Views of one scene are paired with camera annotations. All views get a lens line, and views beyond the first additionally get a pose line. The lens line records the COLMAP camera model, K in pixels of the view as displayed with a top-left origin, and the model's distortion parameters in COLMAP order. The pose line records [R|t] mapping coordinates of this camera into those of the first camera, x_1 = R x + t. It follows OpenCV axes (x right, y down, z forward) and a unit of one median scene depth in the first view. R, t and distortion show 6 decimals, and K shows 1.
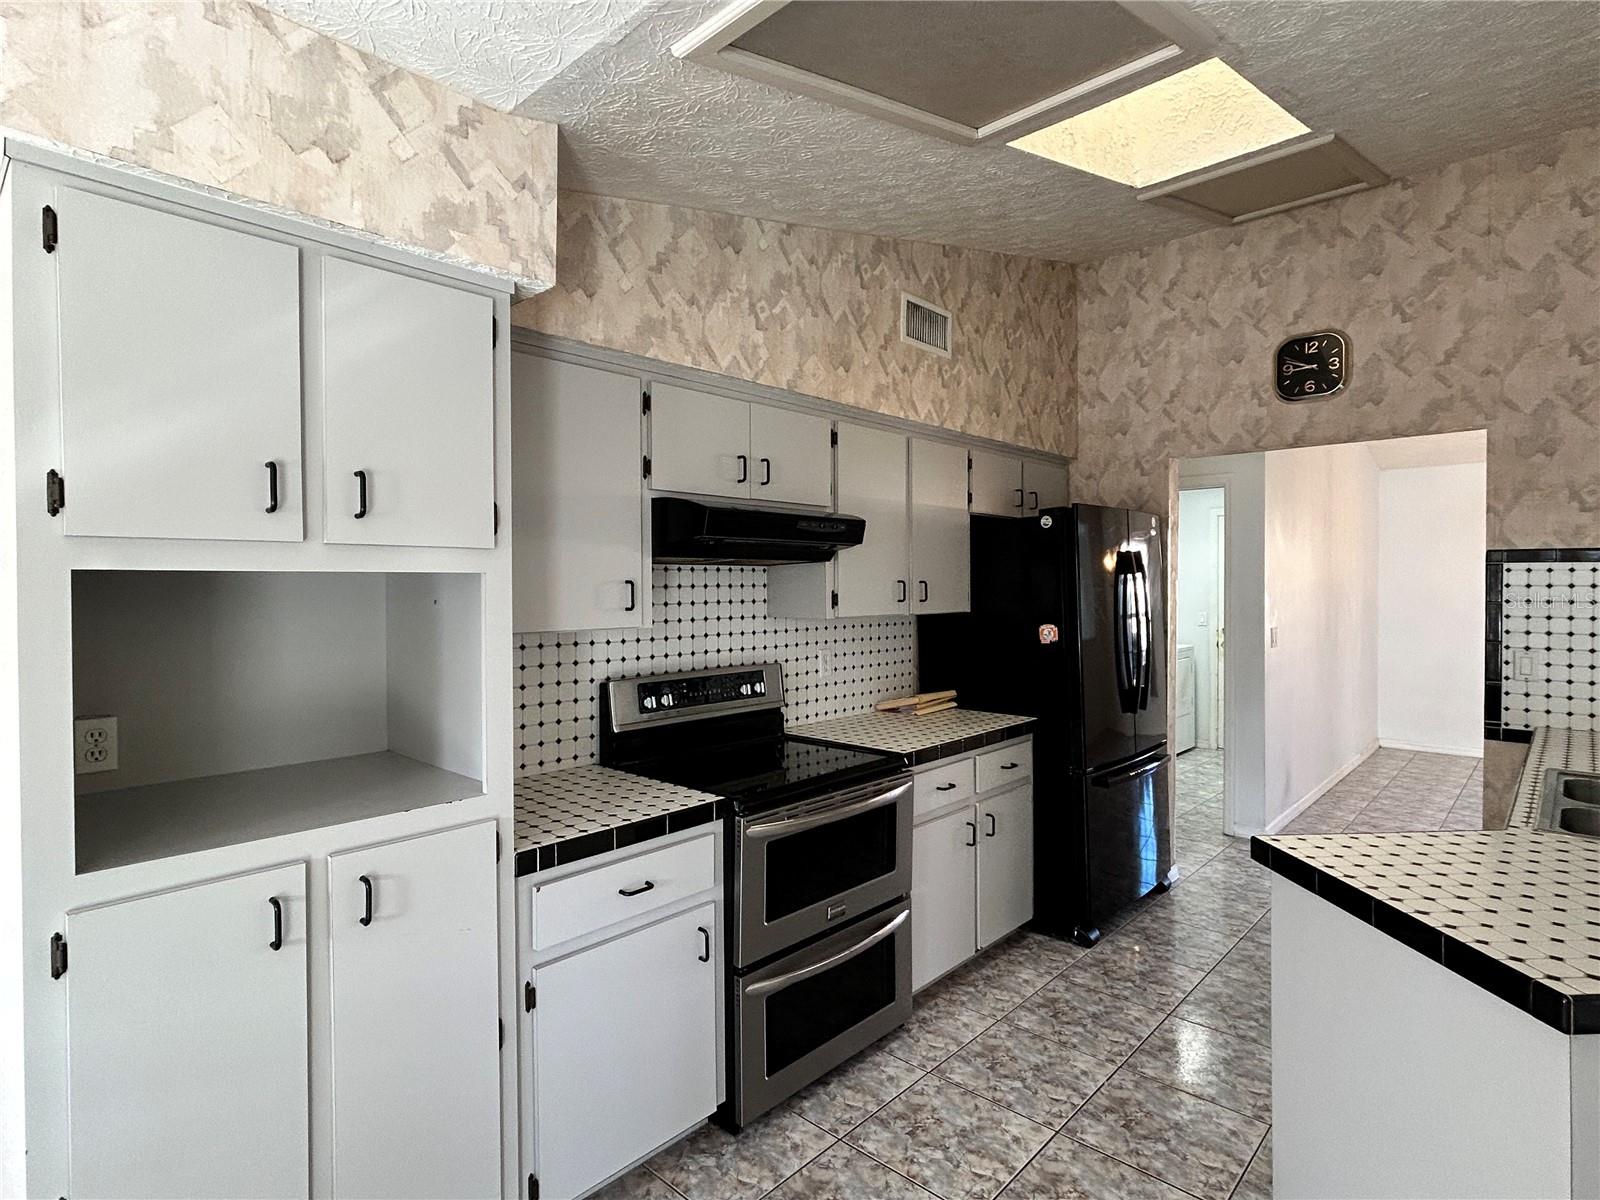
lens RADIAL K [[833.5, 0, 801.7], [0, 833.5, 594.9], [0, 0, 1]] dist [-0.007436, 0.001041]
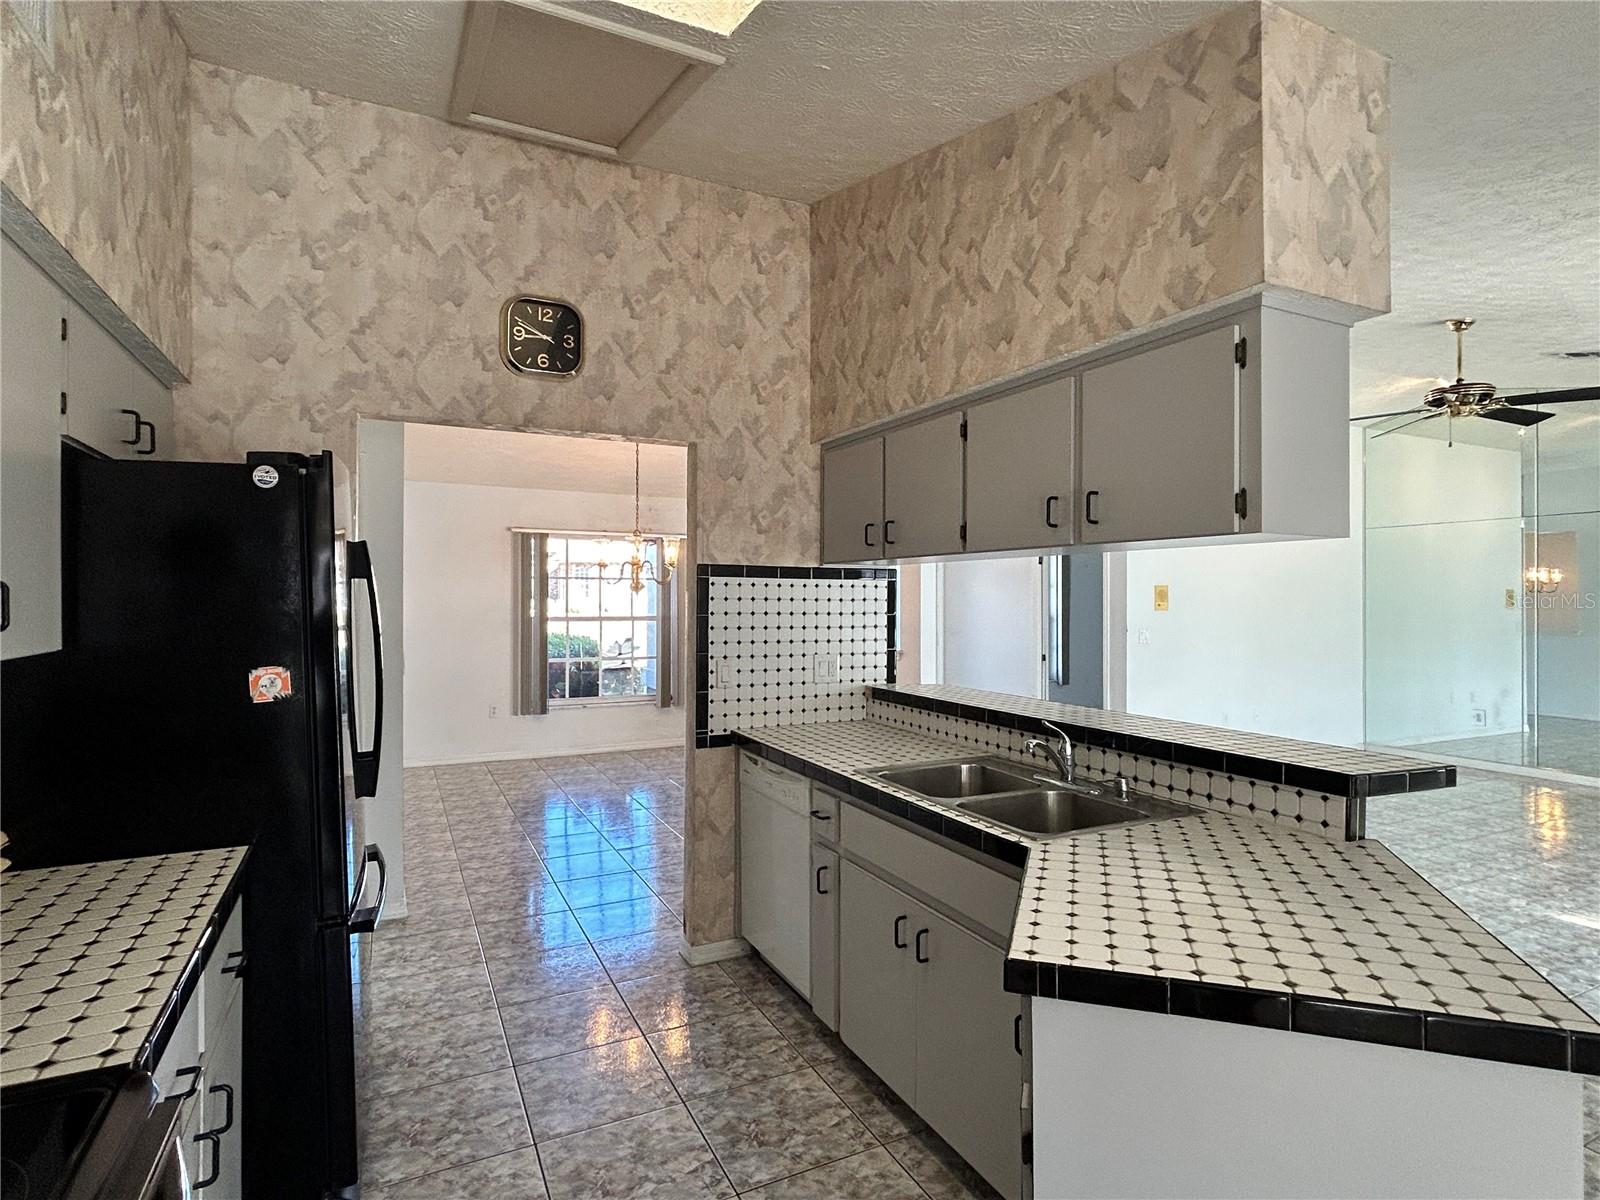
lens RADIAL K [[833.5, 0, 797.7], [0, 833.5, 600.2], [0, 0, 1]] dist [-0.007436, 0.001041]
pose [[0.354927, 0.002768, 0.934890, -0.086926], [0.007042, 0.999959, -0.005634, -0.002207], [-0.934868, 0.008583, 0.354893, 0.481175]]
